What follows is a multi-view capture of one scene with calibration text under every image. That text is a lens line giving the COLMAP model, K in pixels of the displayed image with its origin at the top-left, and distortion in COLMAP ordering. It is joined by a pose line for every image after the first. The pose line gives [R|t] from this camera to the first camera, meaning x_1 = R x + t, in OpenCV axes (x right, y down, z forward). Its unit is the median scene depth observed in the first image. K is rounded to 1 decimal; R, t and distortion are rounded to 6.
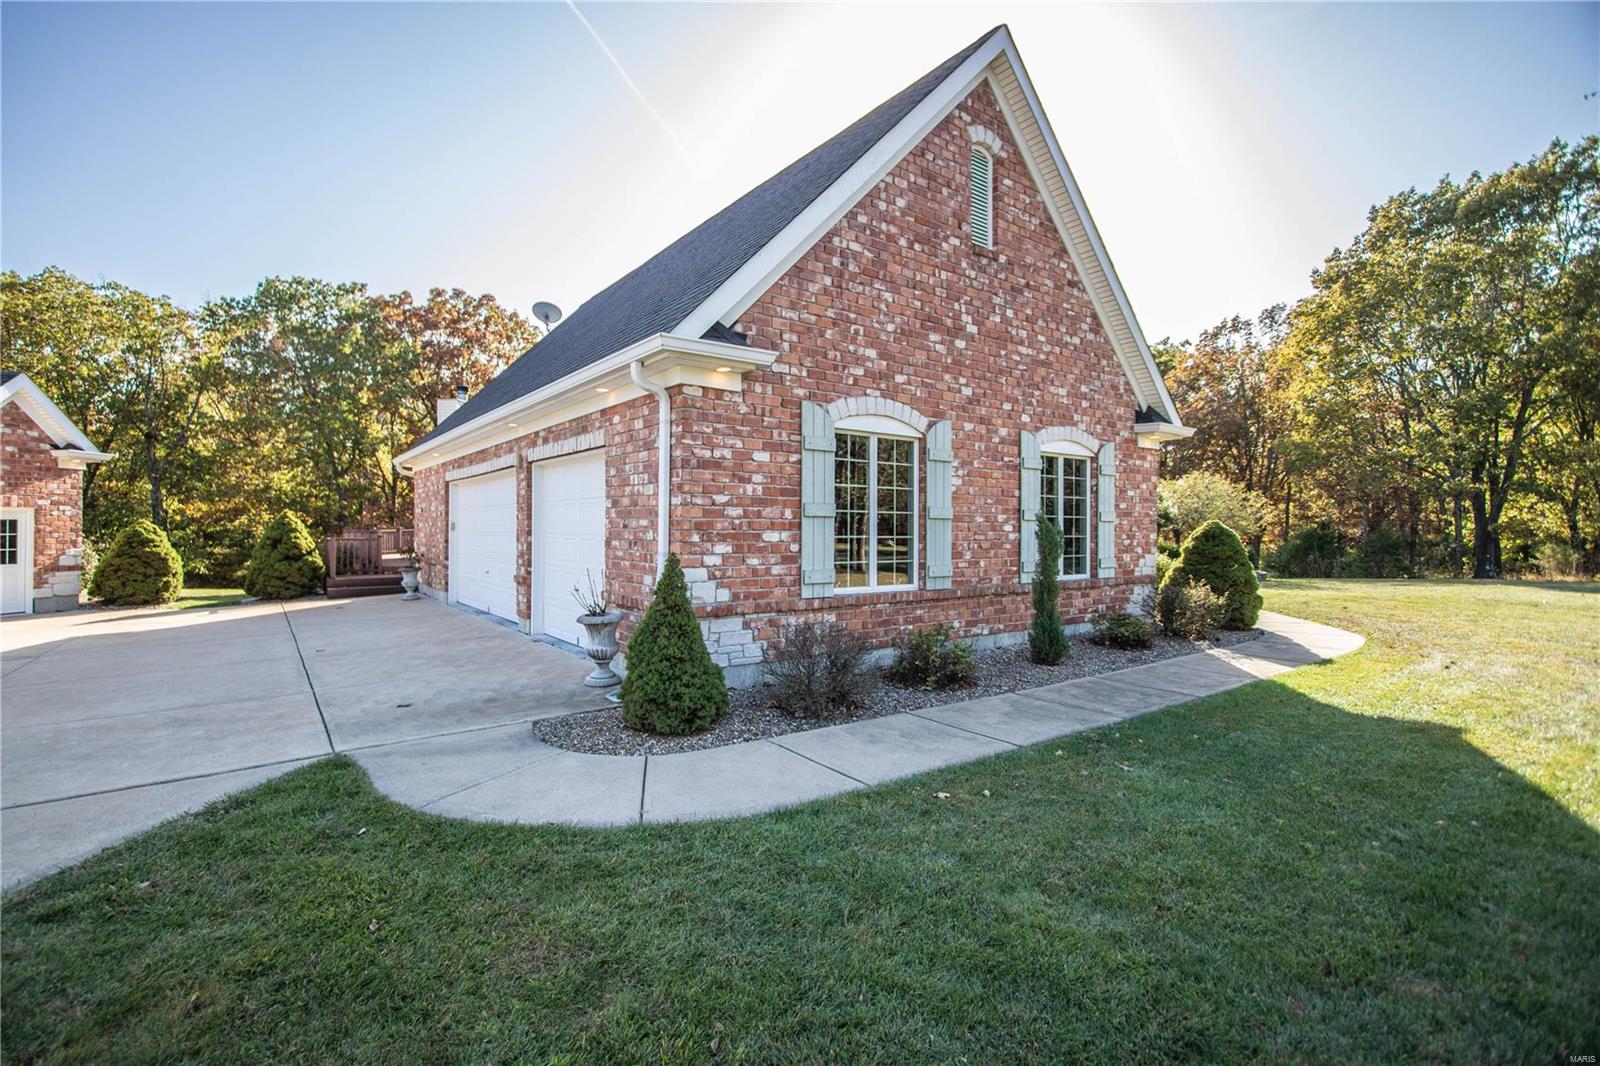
lens RADIAL K [[731.4, 0, 771.1], [0, 731.4, 525.8], [0, 0, 1]] dist [-0.012692, 0.002132]
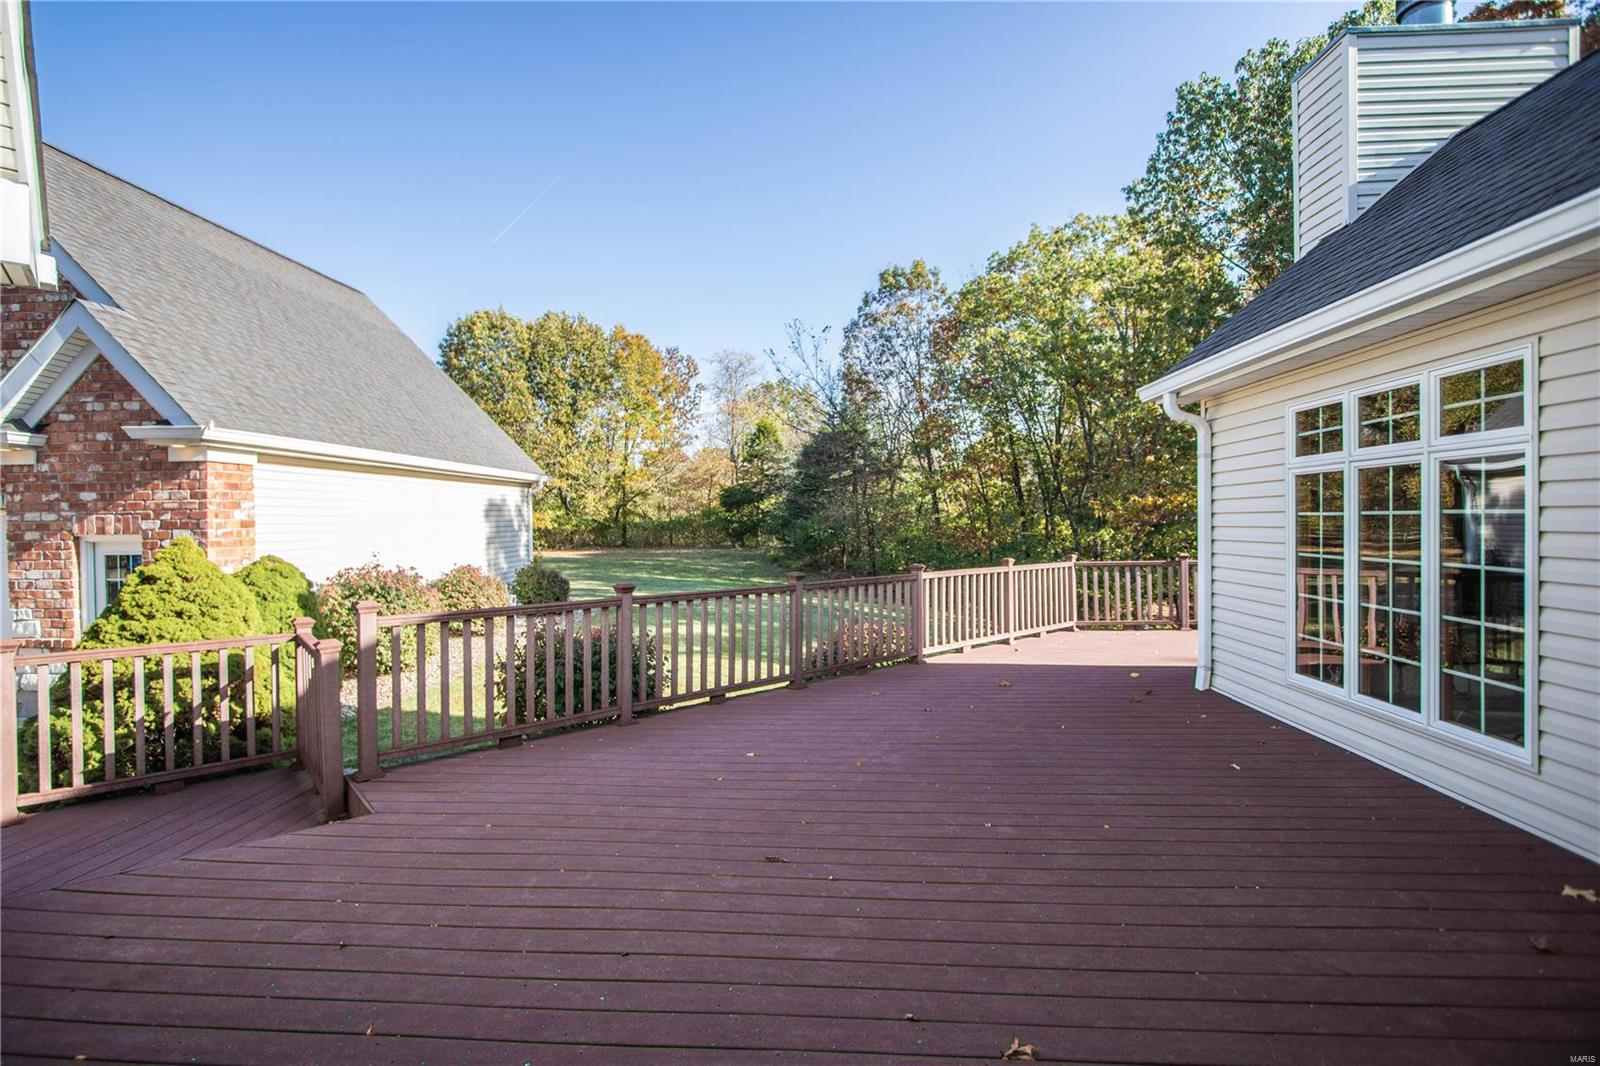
lens RADIAL K [[731.4, 0, 789.7], [0, 731.4, 523.3], [0, 0, 1]] dist [-0.012692, 0.002132]
pose [[0.112409, -0.002340, -0.993659, -0.546764], [0.014163, 0.999899, -0.000753, -0.037268], [0.993561, -0.013989, 0.112431, 2.034839]]
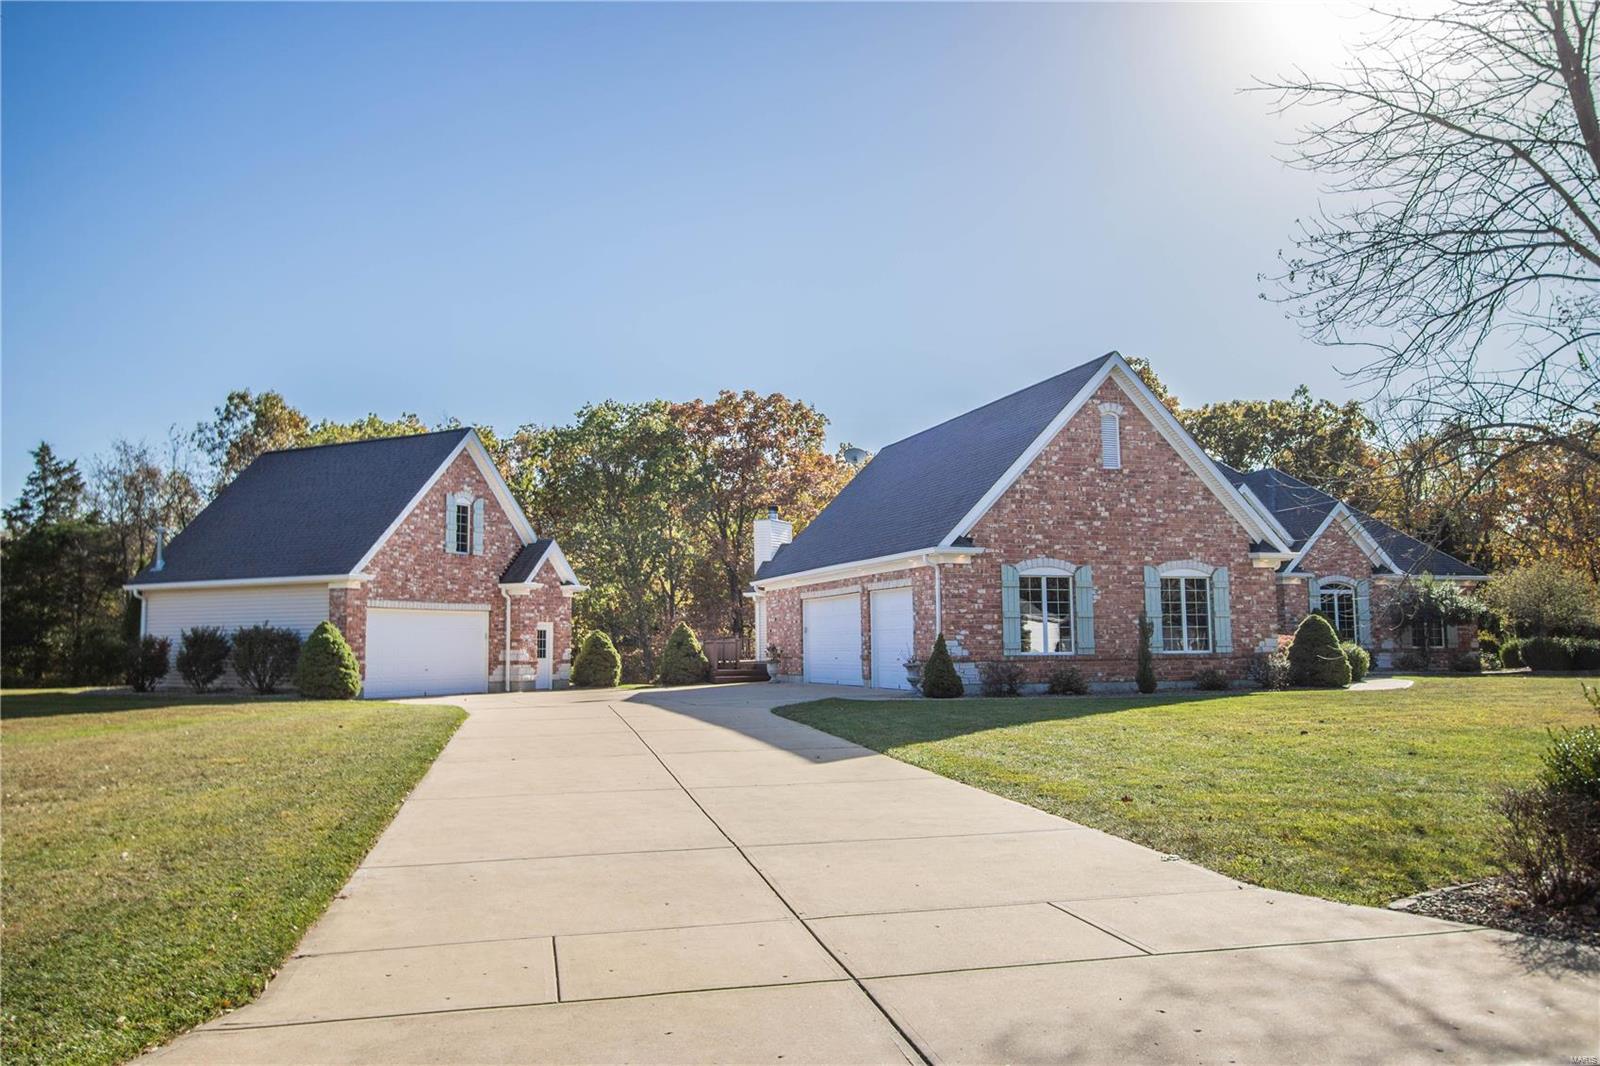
lens RADIAL K [[1224.6, 0, 758.9], [0, 1224.6, 525.6], [0, 0, 1]] dist [-0.012266, 0.022730]
pose [[0.945157, -0.045105, -0.323487, 0.400920], [0.014468, 0.995228, -0.096498, 0.040784], [0.326296, 0.086526, 0.941299, -1.968717]]
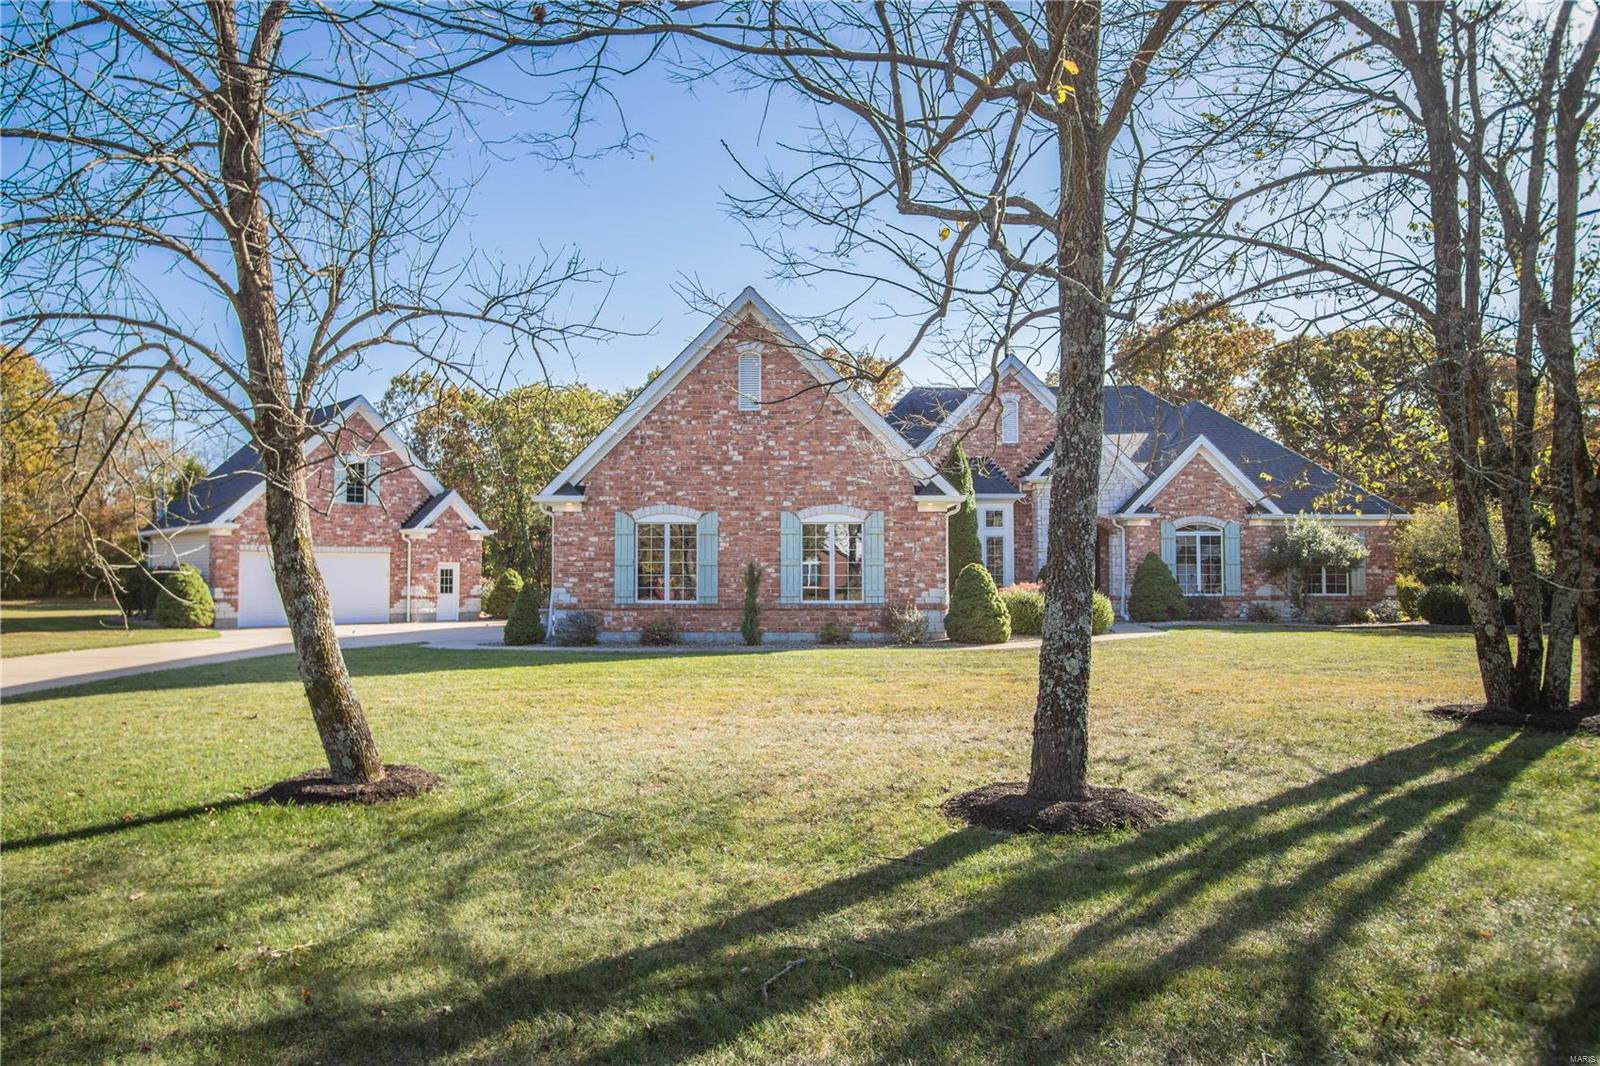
lens RADIAL K [[1040.5, 0, 781.1], [0, 1040.5, 527.3], [0, 0, 1]] dist [-0.016065, 0.014180]
pose [[0.802270, -0.031683, -0.596119, 1.669860], [0.006365, 0.998988, -0.044529, 0.010781], [0.596927, 0.031930, 0.801660, -0.861819]]
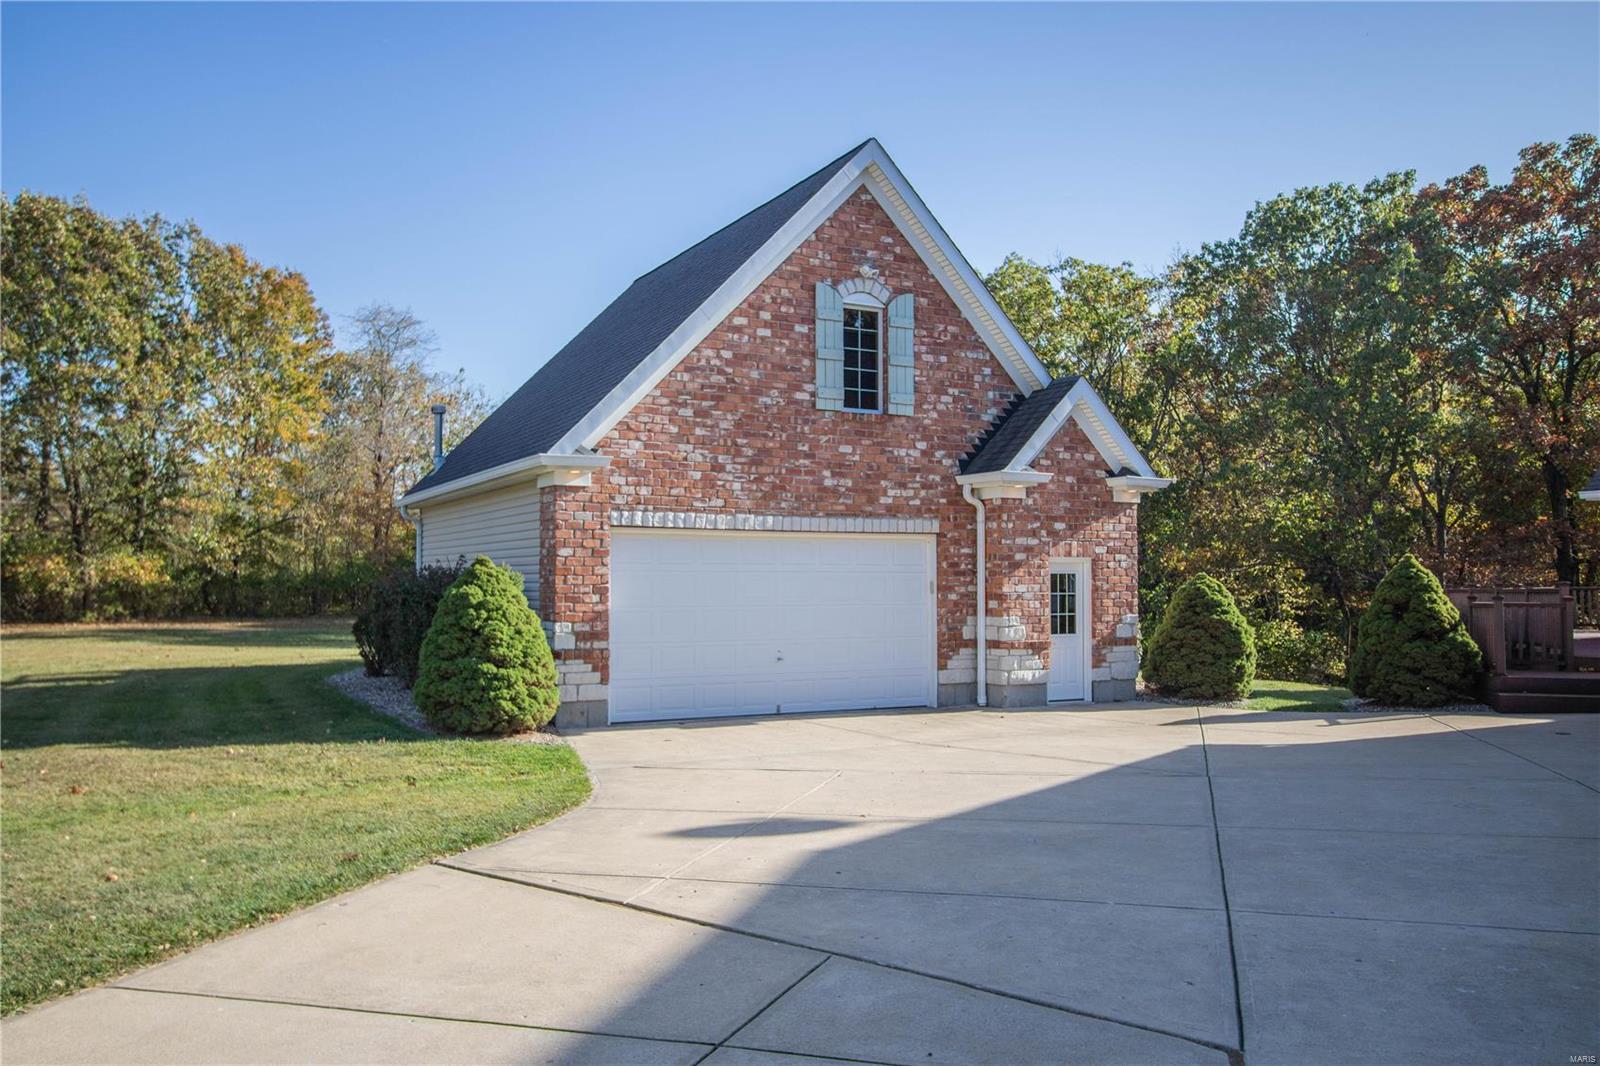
lens RADIAL K [[1224.6, 0, 773.2], [0, 1224.6, 527.7], [0, 0, 1]] dist [-0.012266, 0.022730]
pose [[0.601794, -0.040217, -0.797638, -0.309506], [0.004879, 0.998898, -0.046684, 0.001488], [0.798636, 0.024203, 0.601327, -0.010903]]
